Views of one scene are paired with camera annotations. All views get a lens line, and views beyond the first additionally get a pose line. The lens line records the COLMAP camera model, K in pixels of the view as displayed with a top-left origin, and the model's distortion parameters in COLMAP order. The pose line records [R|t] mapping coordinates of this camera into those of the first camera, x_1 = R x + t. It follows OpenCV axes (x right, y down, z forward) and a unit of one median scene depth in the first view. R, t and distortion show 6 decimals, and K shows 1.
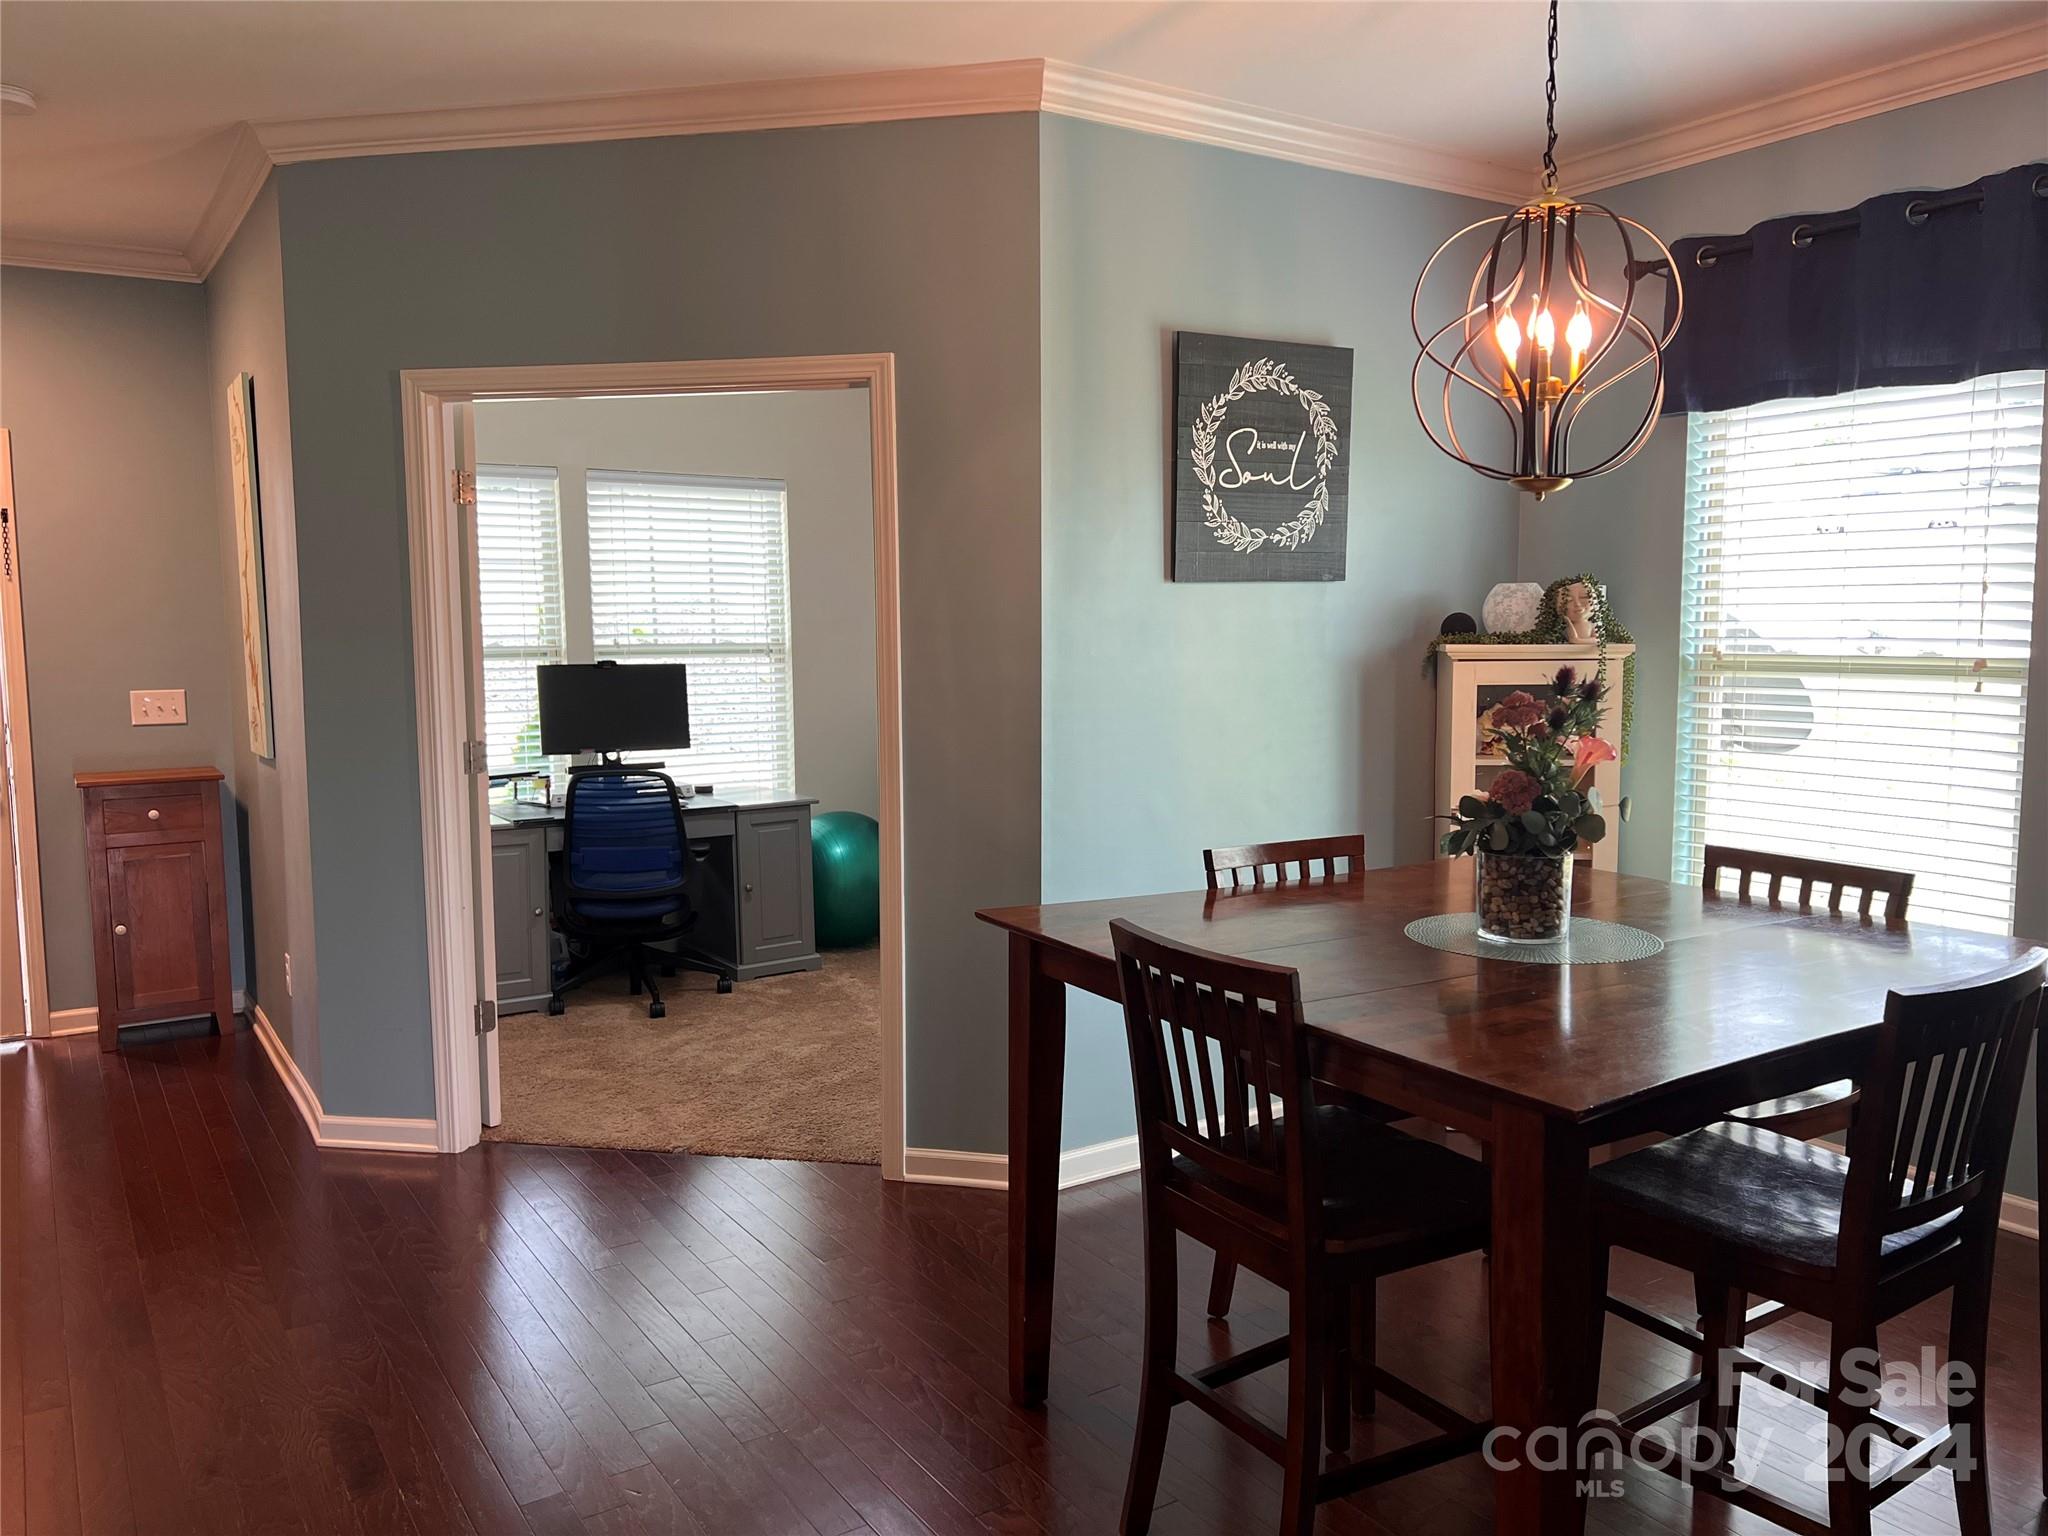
lens RADIAL K [[1541.3, 0, 1024.0], [0, 1541.3, 768.0], [0, 0, 1]] dist [0.150258, -0.000125]
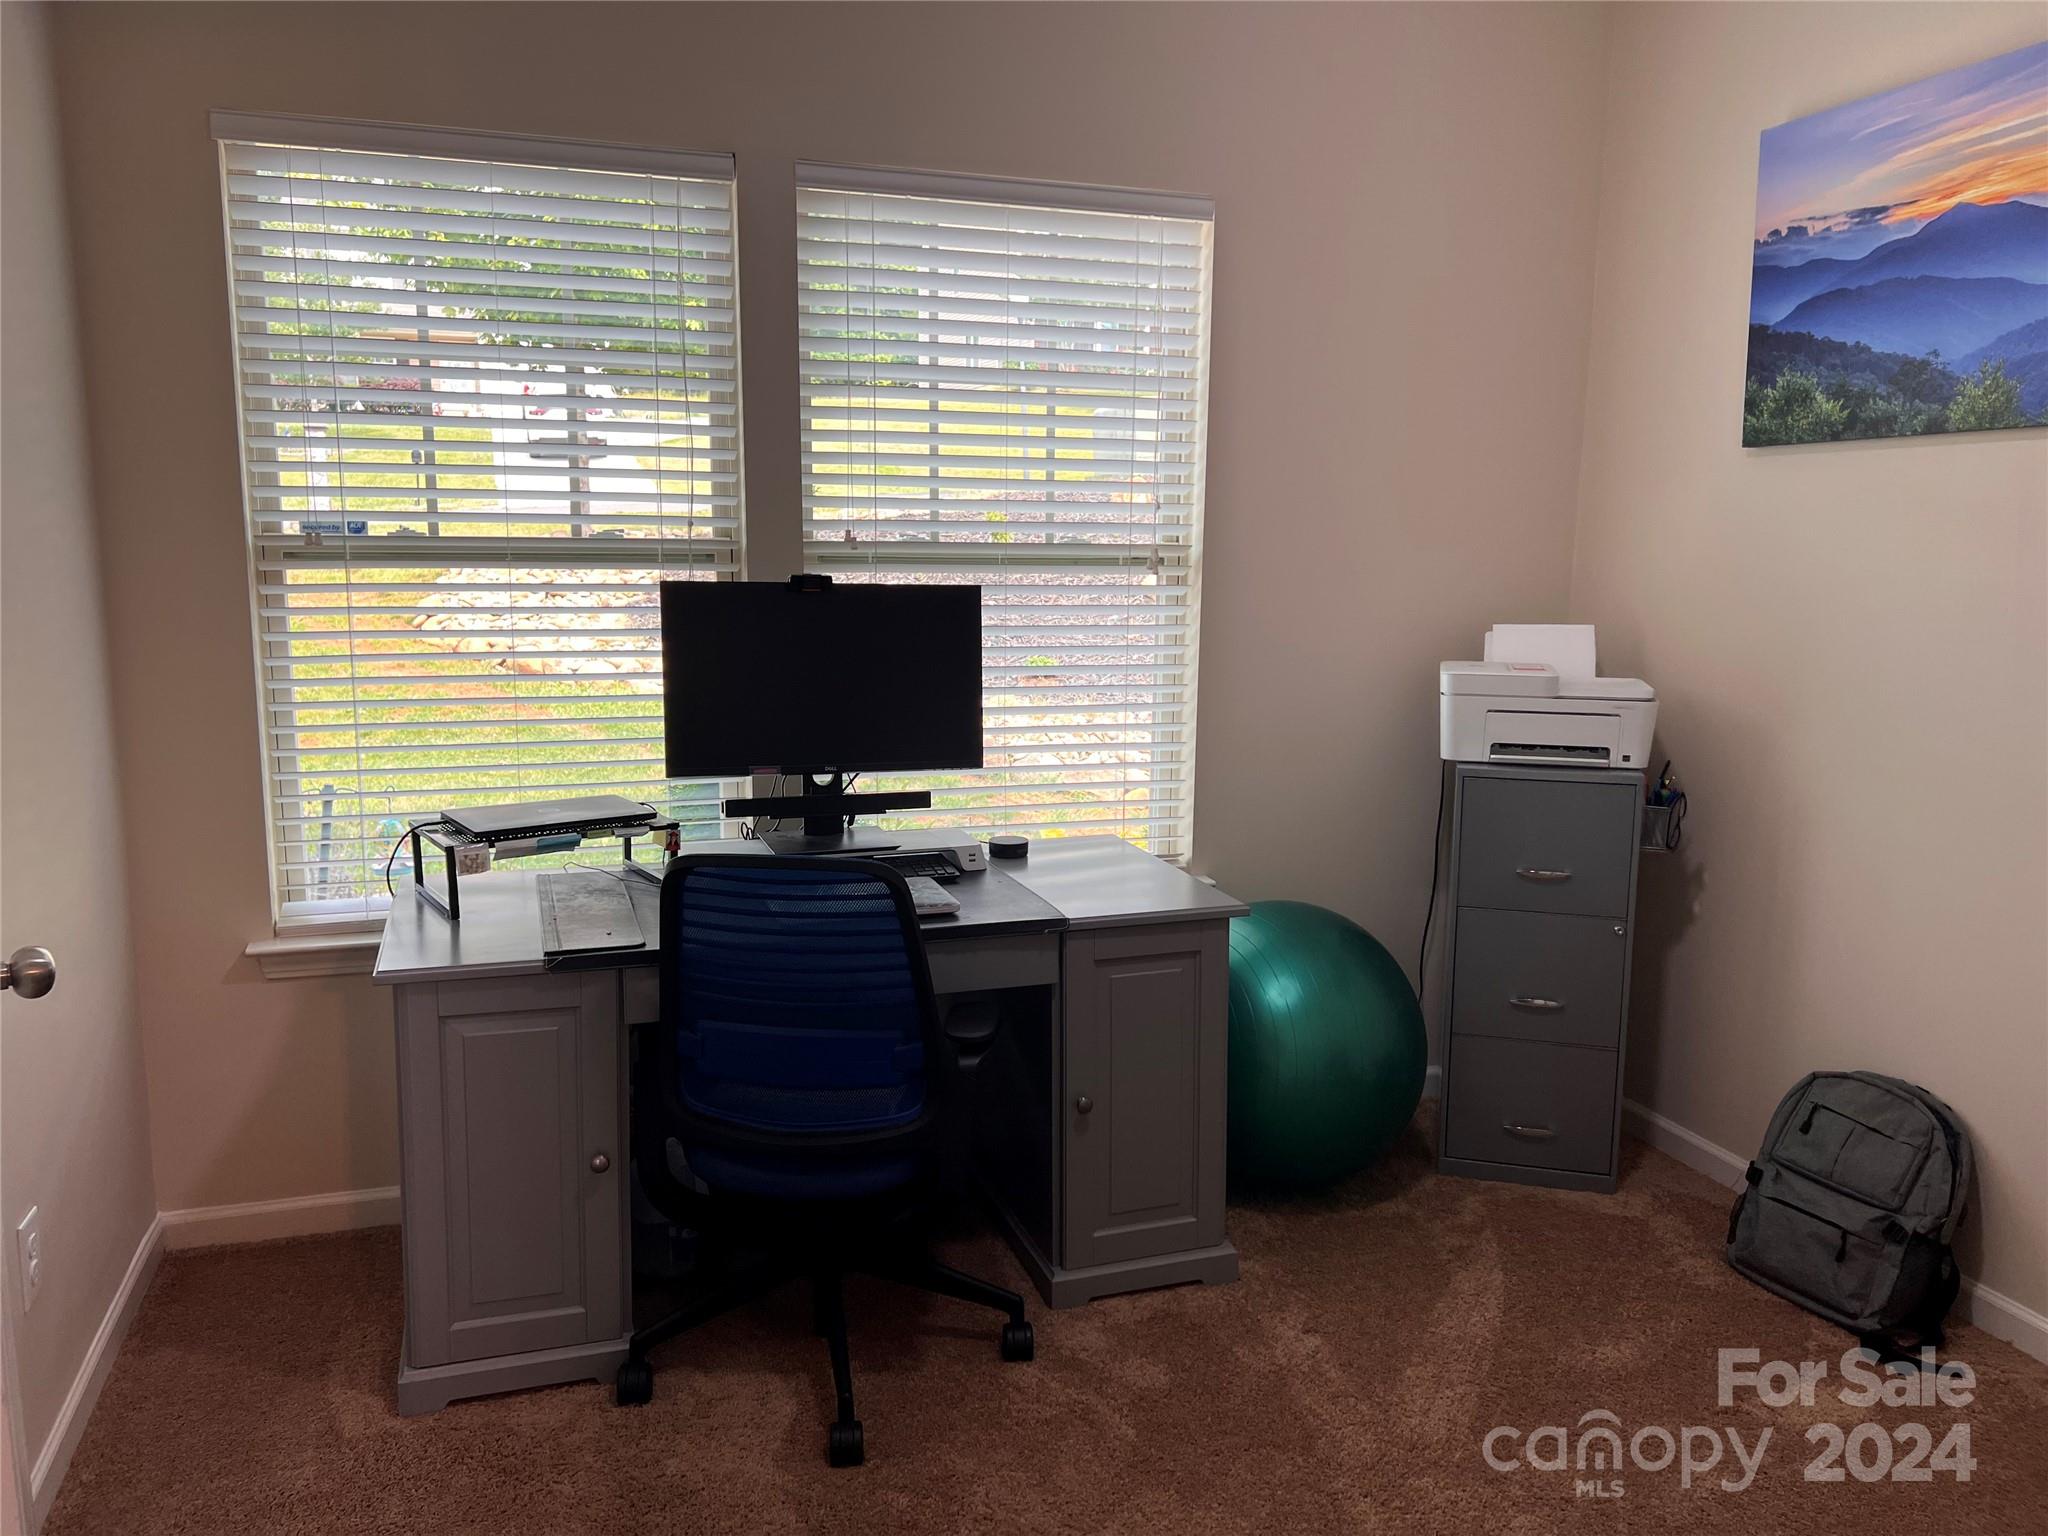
lens RADIAL K [[1595.0, 0, 1027.7], [0, 1595.0, 817.5], [0, 0, 1]] dist [0.085254, 0.000346]
pose [[0.970454, 0.063430, -0.232801, -0.090802], [-0.044498, 0.995327, 0.085700, -0.040777], [0.237149, -0.072809, 0.968741, 0.551197]]
